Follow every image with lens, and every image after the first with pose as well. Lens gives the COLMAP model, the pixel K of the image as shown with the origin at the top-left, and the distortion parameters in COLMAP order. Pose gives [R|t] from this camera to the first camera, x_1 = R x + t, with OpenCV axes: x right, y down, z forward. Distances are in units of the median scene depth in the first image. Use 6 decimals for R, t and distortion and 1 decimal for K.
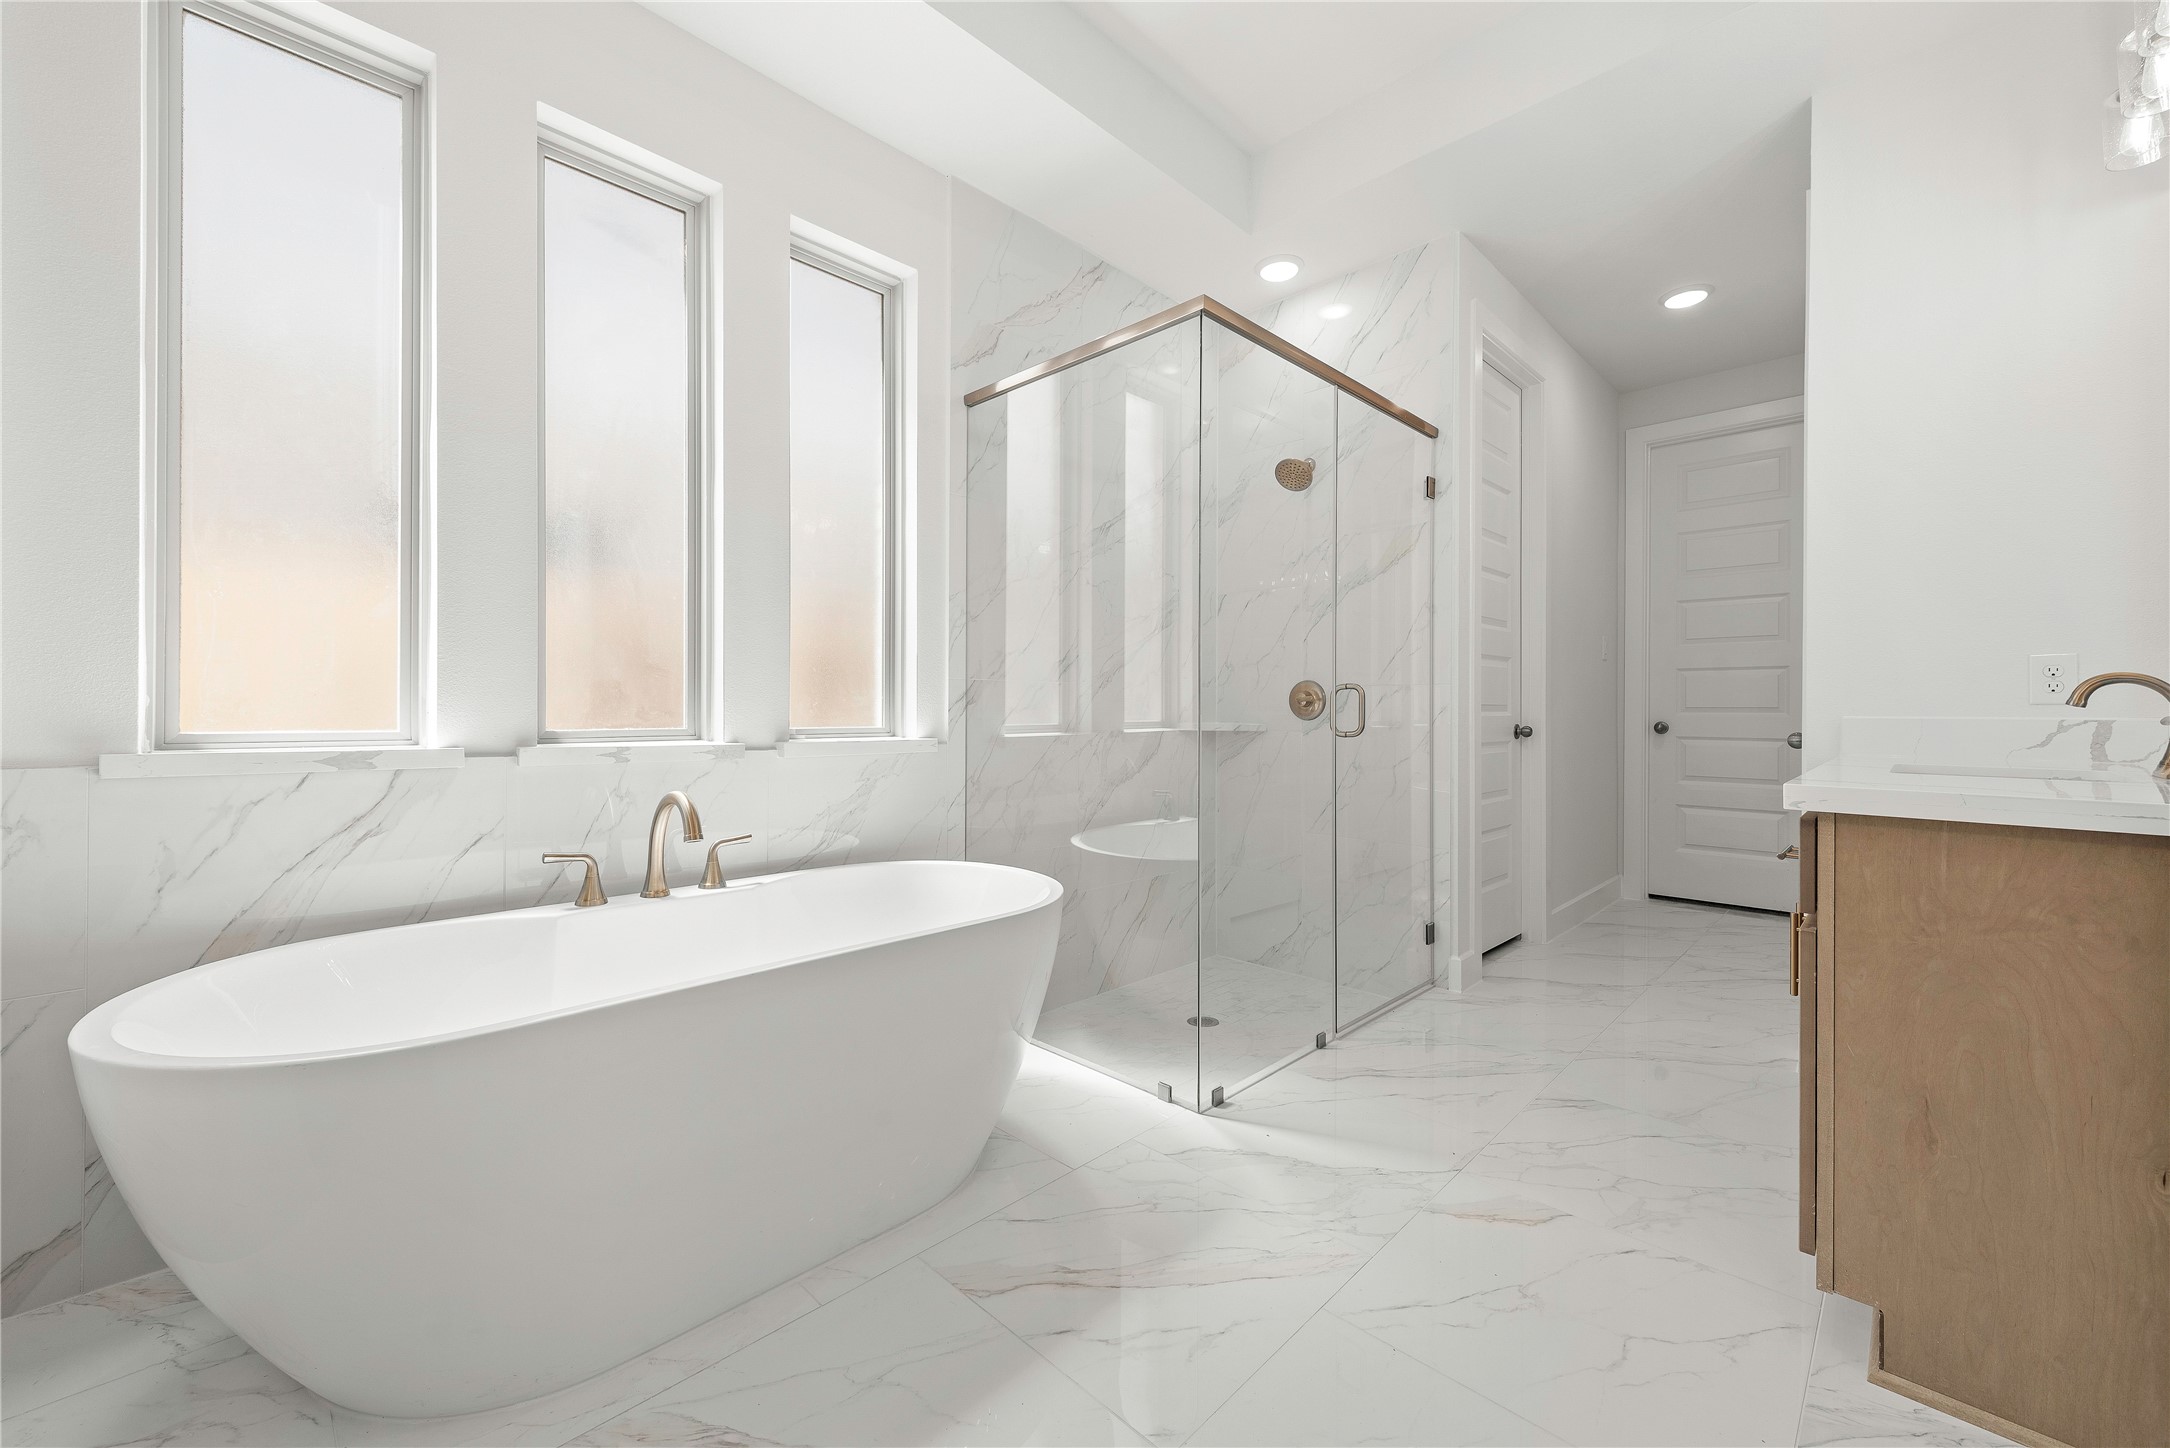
lens RADIAL K [[849.8, 0, 1081.6], [0, 849.8, 706.6], [0, 0, 1]] dist [0.011913, -0.002961]
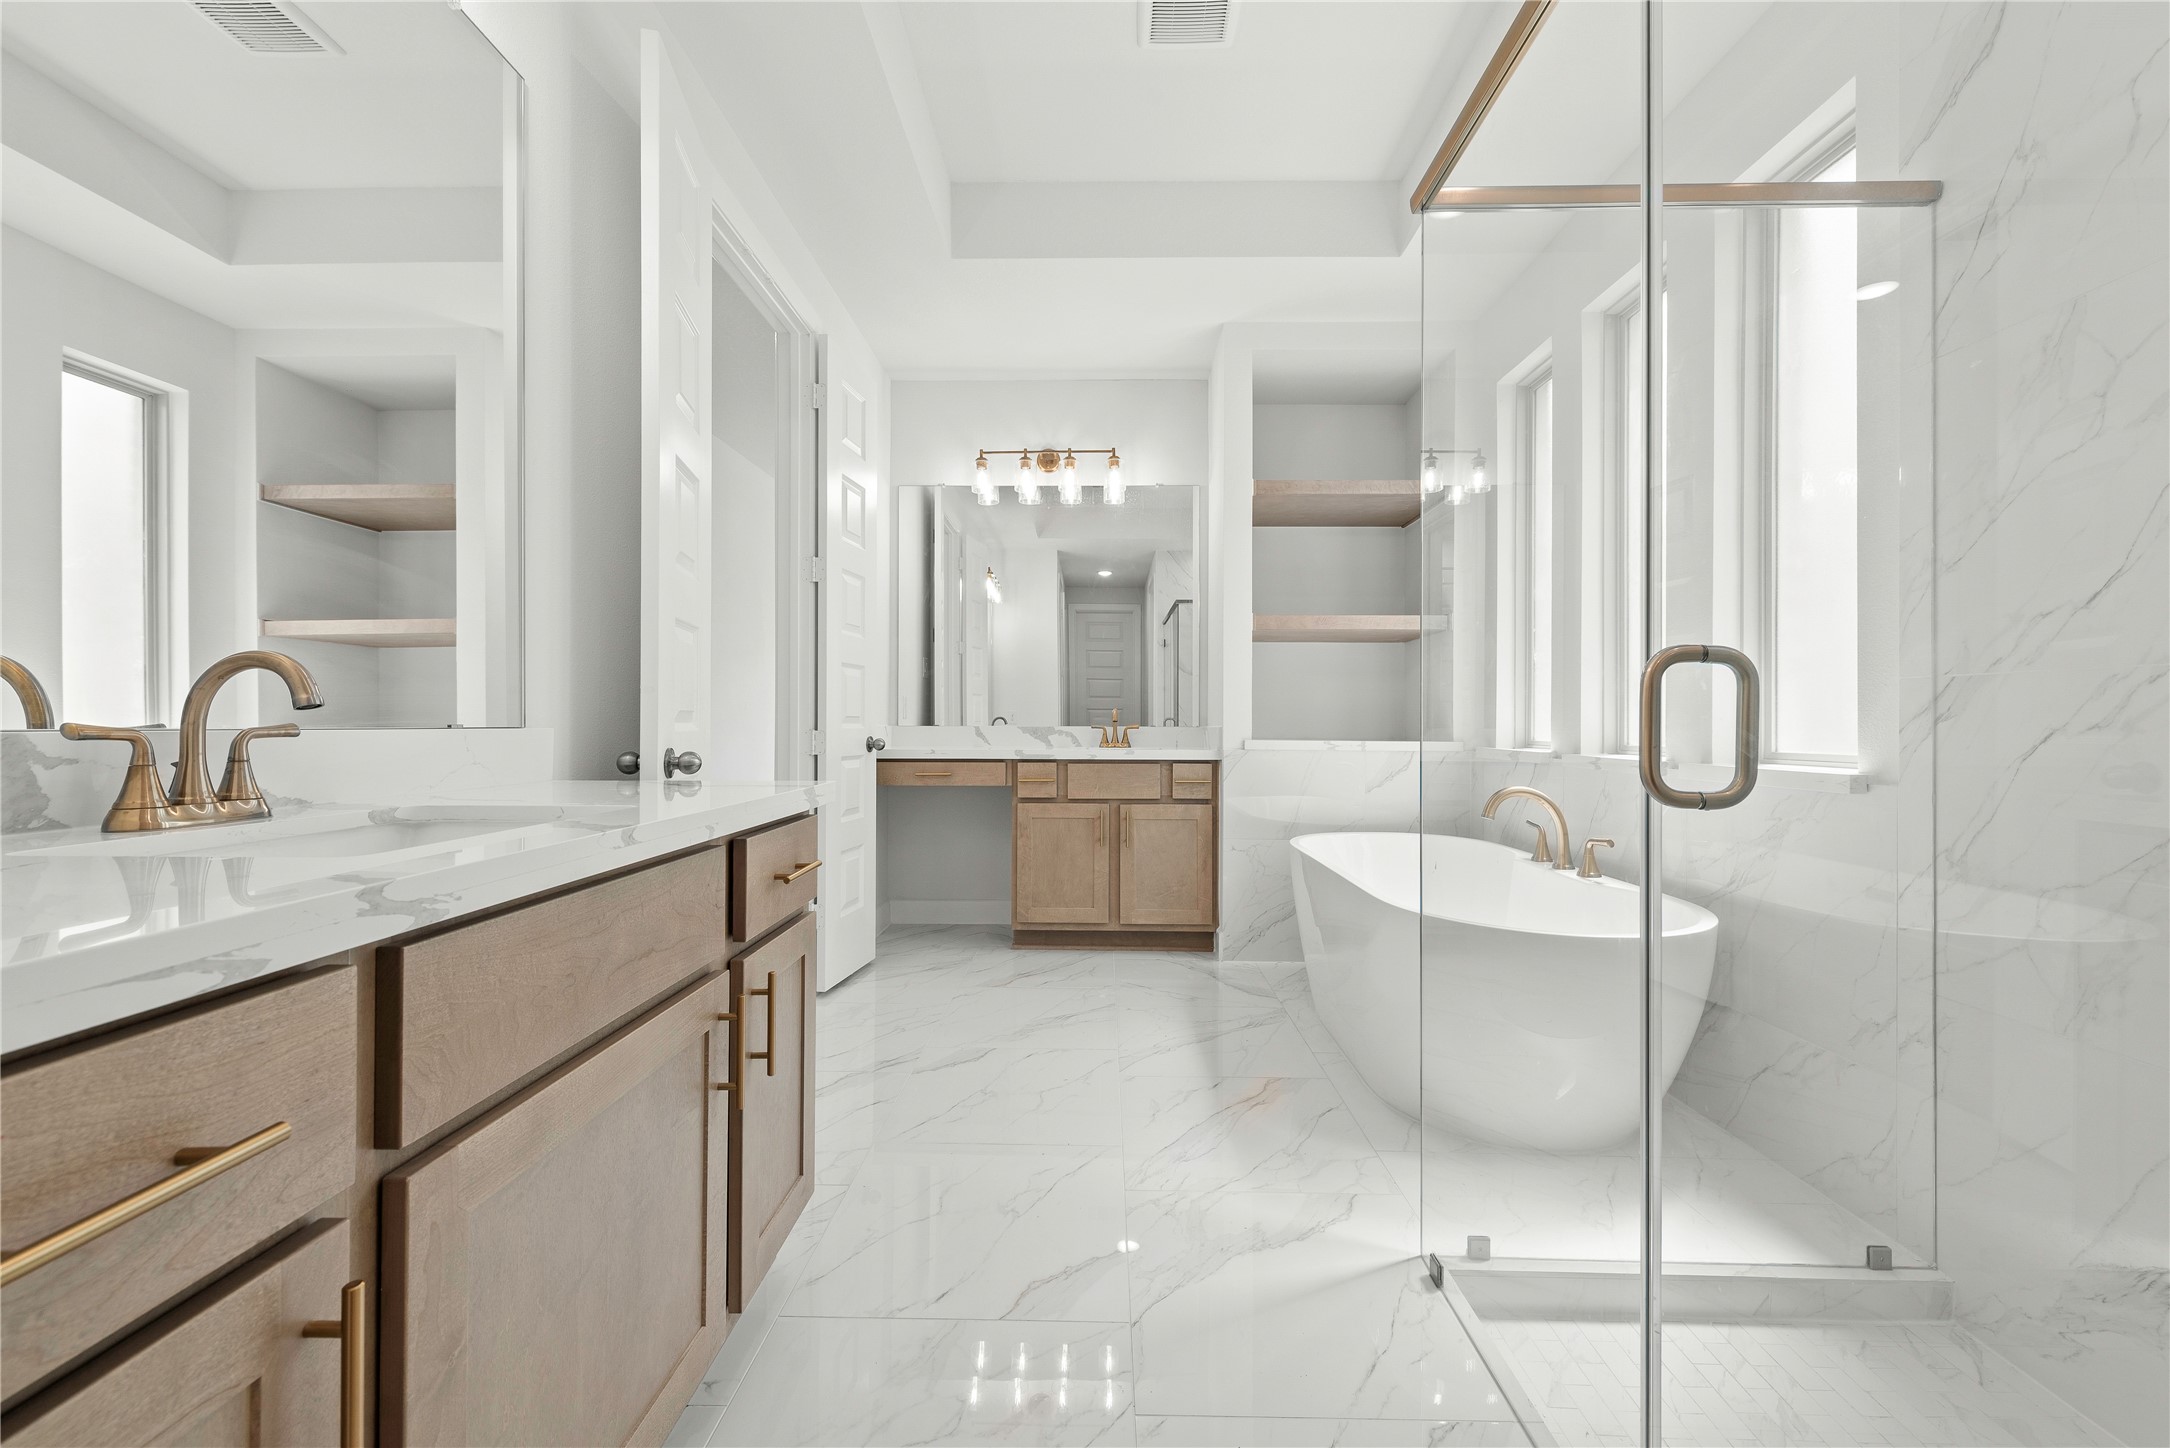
lens RADIAL K [[898.5, 0, 1088.5], [0, 898.5, 728.5], [0, 0, 1]] dist [0.001042, 0.000058]
pose [[-0.730233, -0.005163, -0.683178, 0.710711], [-0.008021, 0.999967, 0.001016, 0.005552], [0.683151, 0.006221, -0.730251, 1.081803]]
